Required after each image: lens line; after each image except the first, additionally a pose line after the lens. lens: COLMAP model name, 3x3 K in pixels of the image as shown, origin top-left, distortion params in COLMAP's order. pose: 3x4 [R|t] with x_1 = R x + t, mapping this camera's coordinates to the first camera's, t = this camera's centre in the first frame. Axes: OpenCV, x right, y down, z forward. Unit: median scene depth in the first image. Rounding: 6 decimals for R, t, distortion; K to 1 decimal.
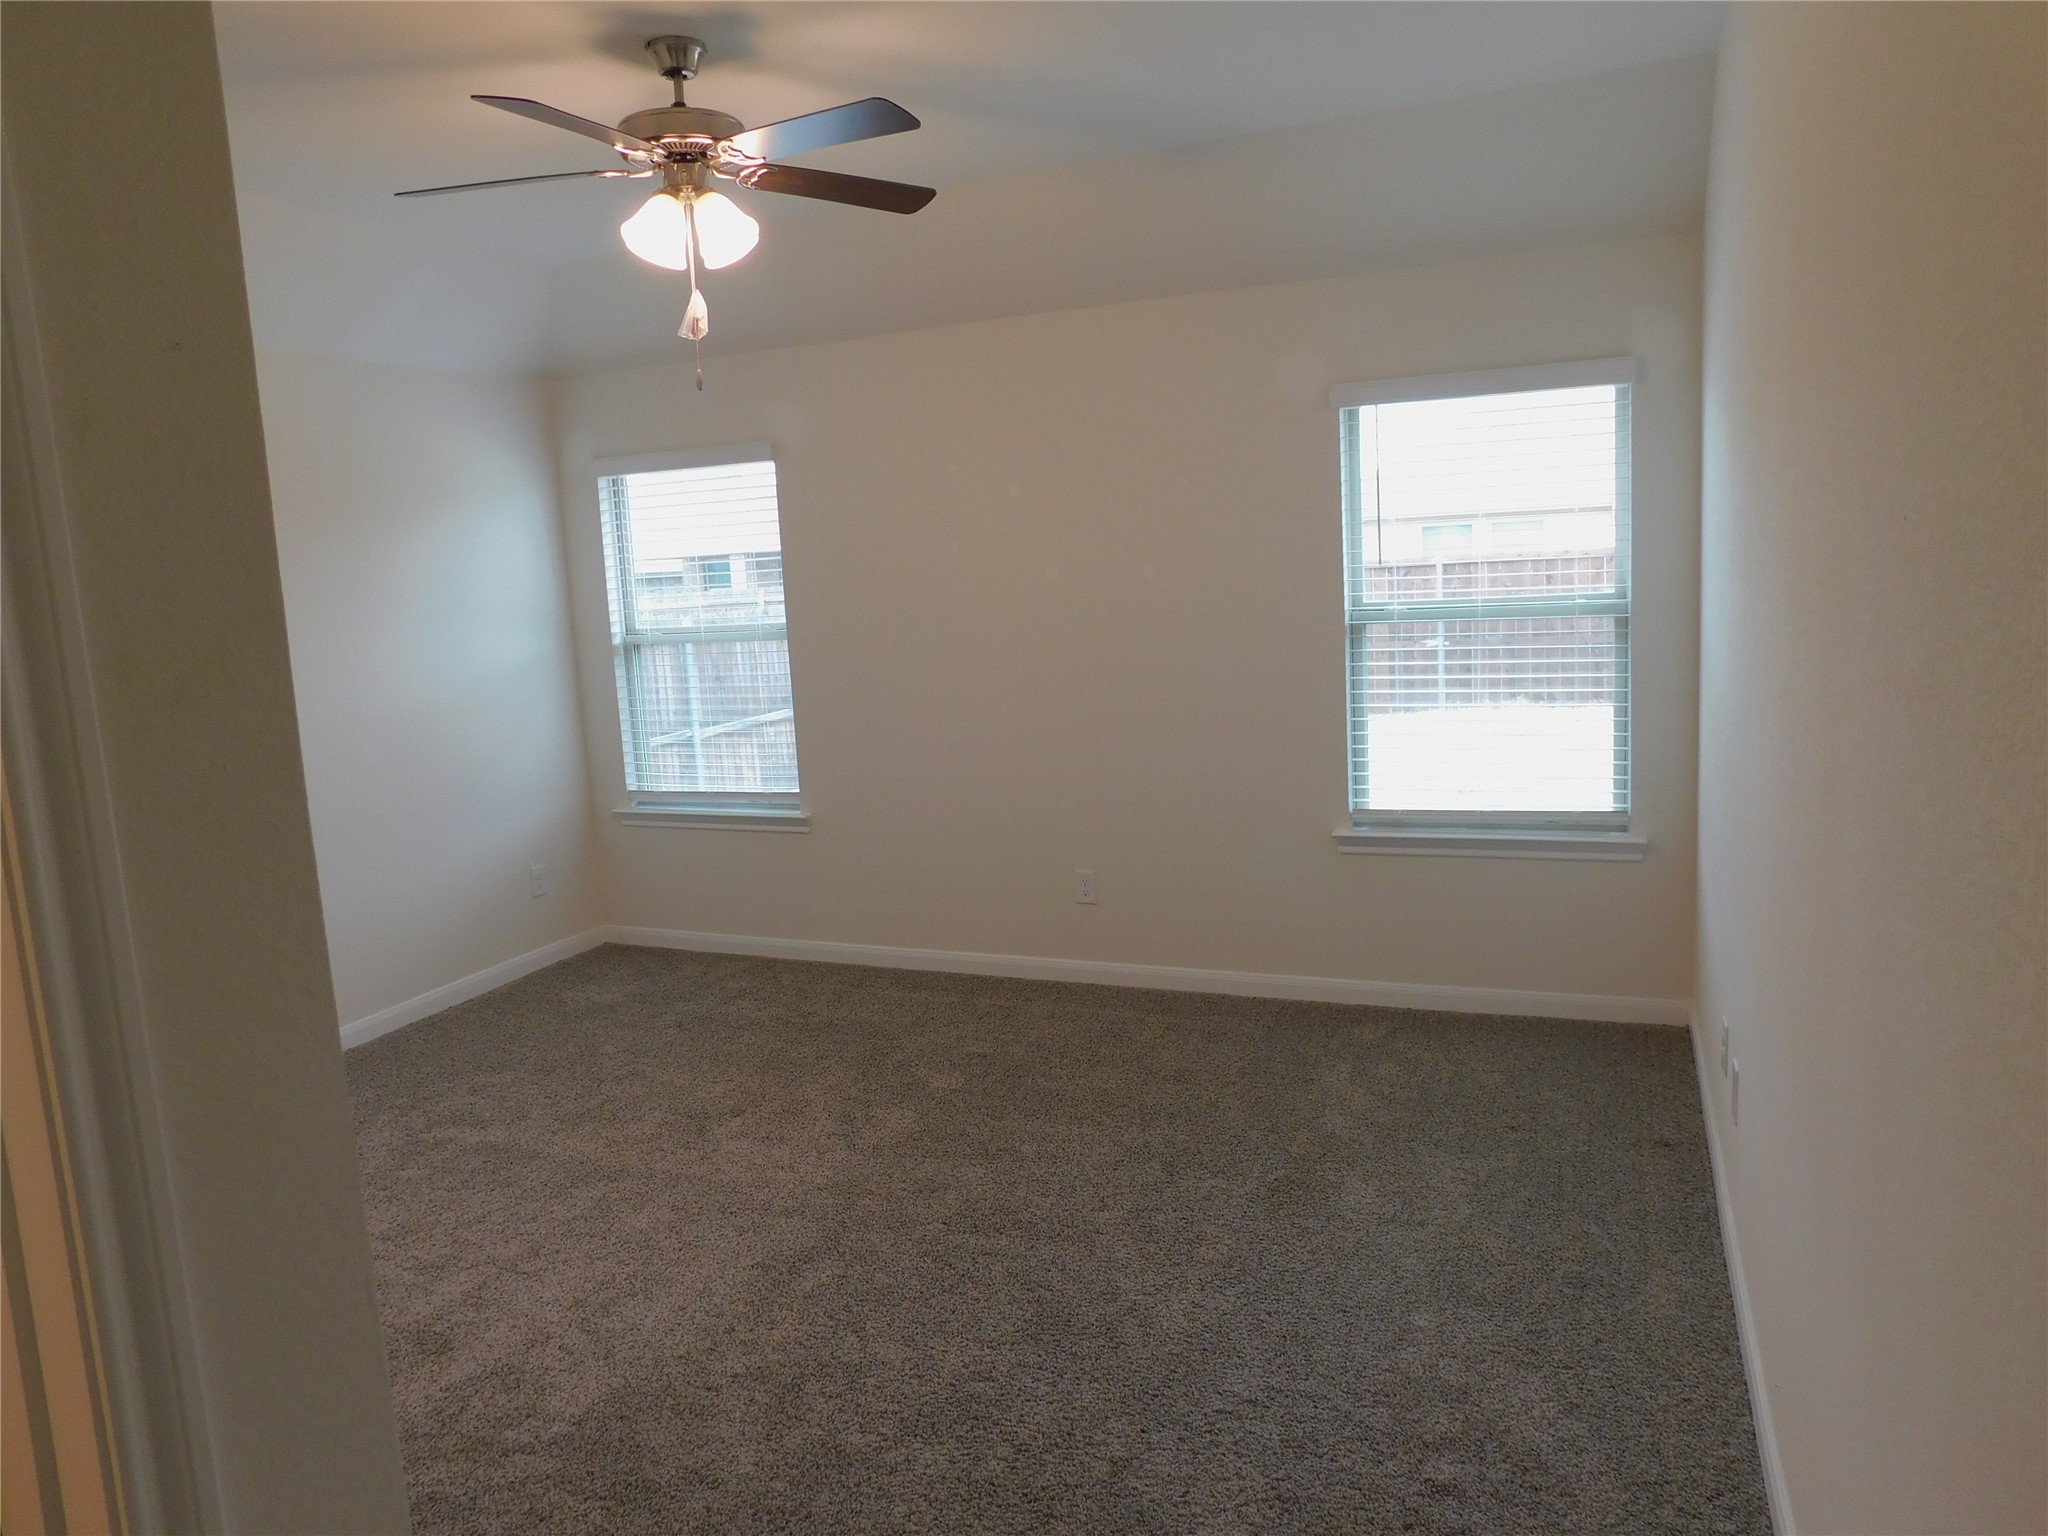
lens RADIAL K [[1367.3, 0, 1012.1], [0, 1367.3, 773.5], [0, 0, 1]] dist [-0.065458, 0.044253]
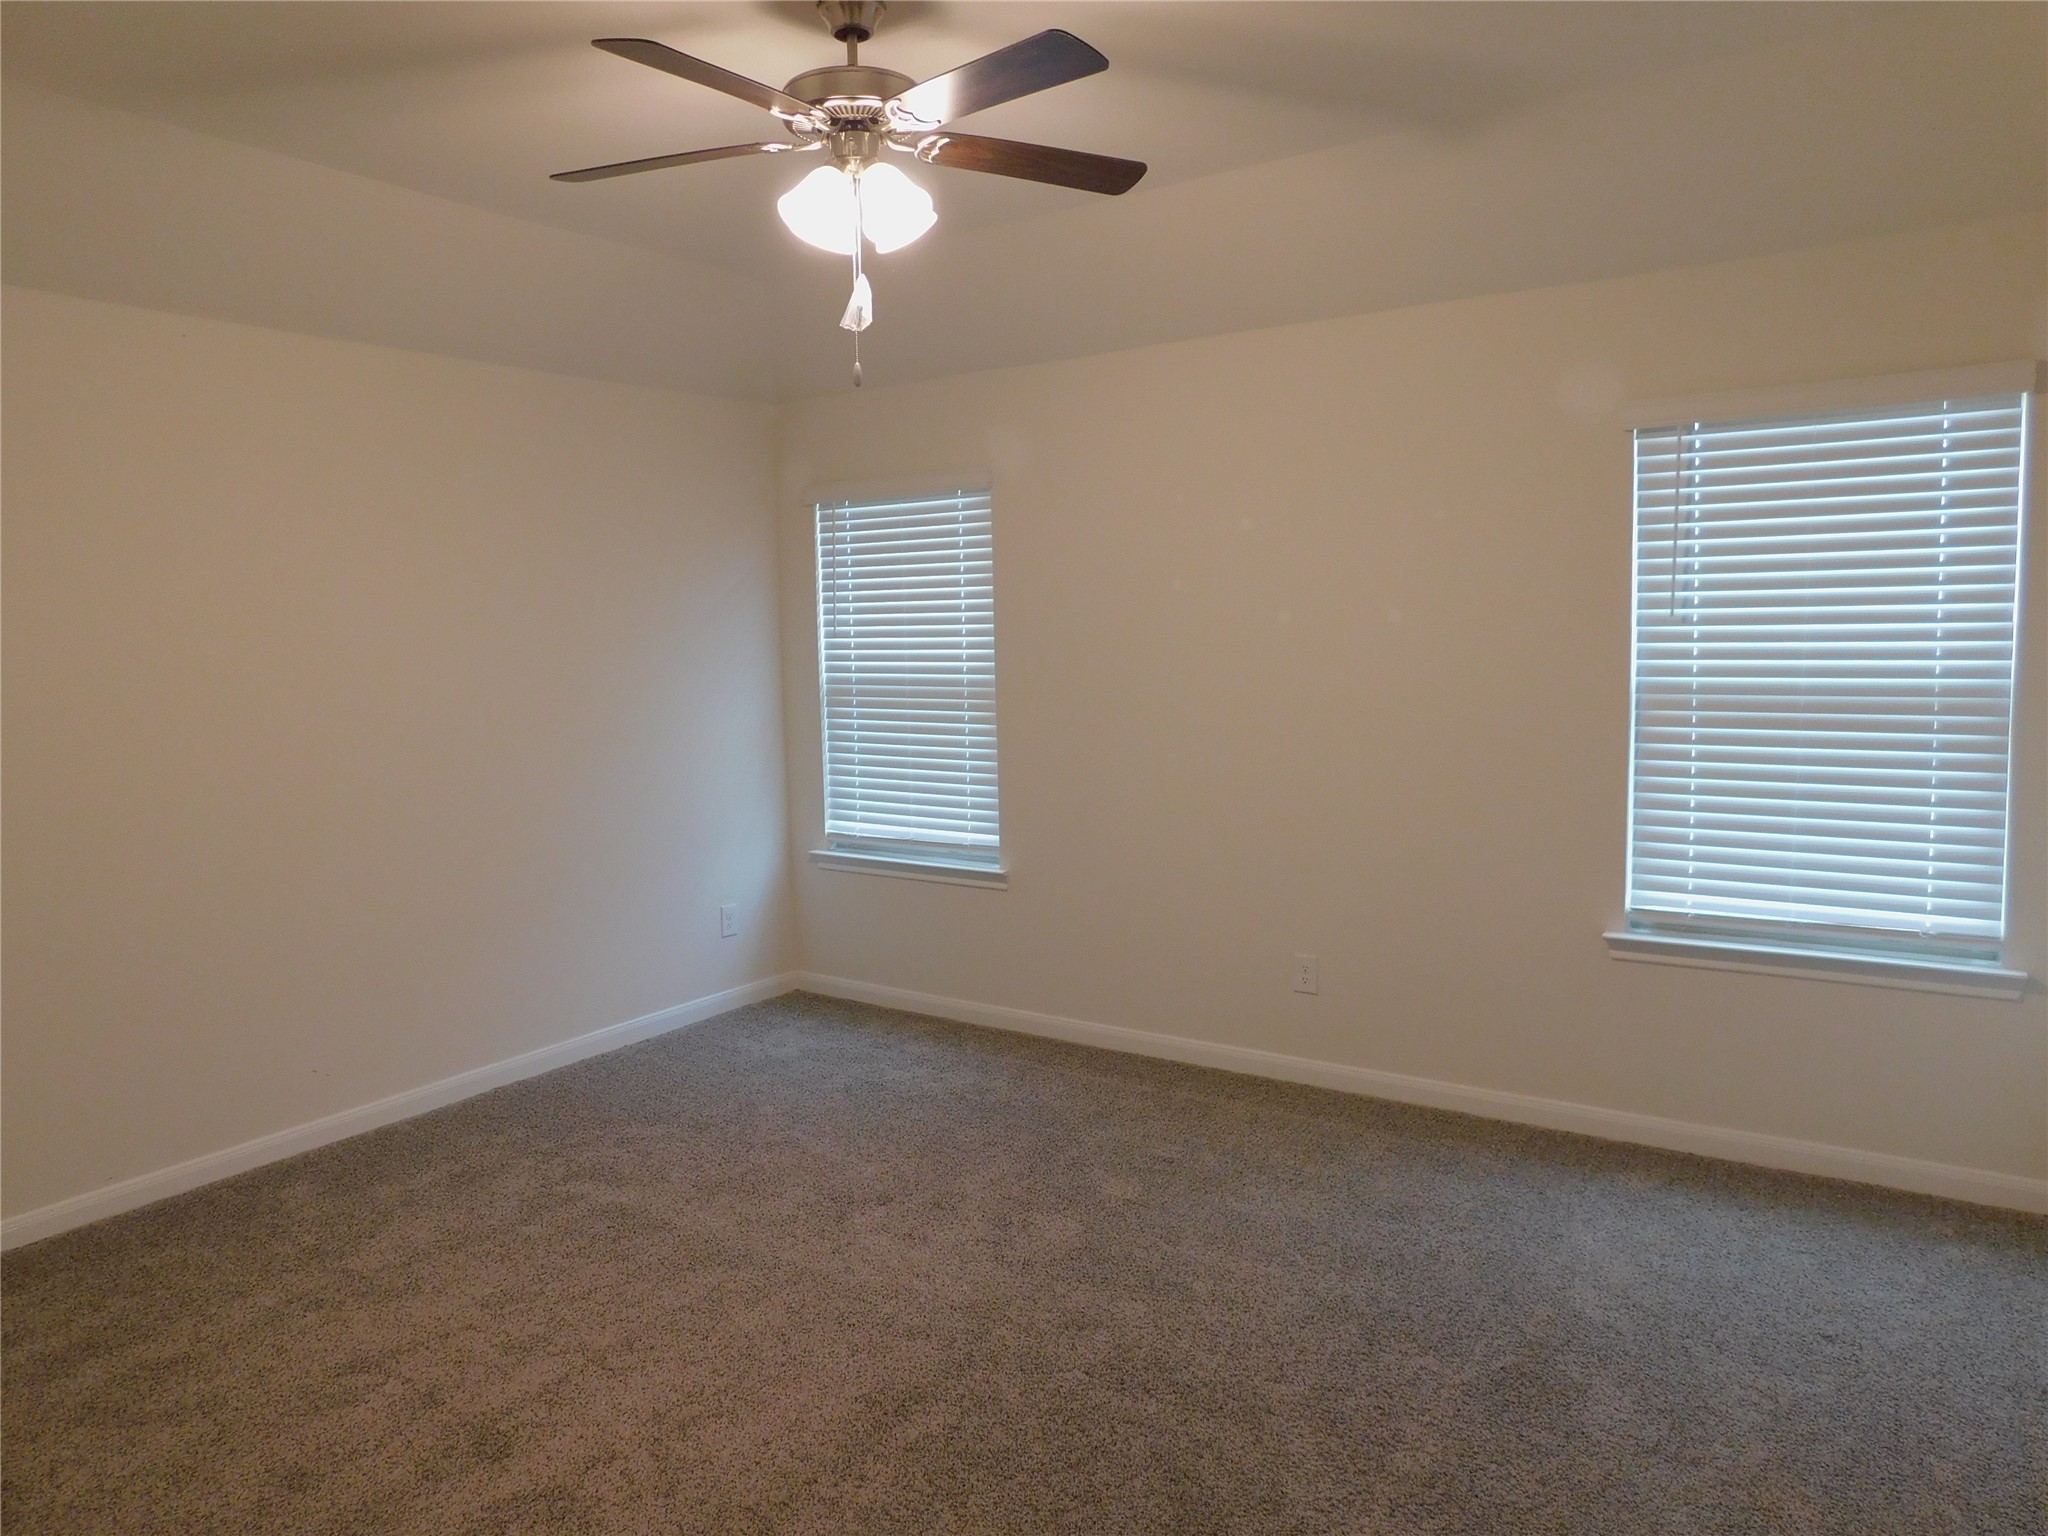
lens RADIAL K [[1367.3, 0, 1016.4], [0, 1367.3, 757.7], [0, 0, 1]] dist [-0.065458, 0.044253]
pose [[0.980715, 0.049488, -0.189076, 0.042845], [-0.059184, 0.997188, -0.045982, -0.005388], [0.186269, 0.056286, 0.980885, 0.142519]]
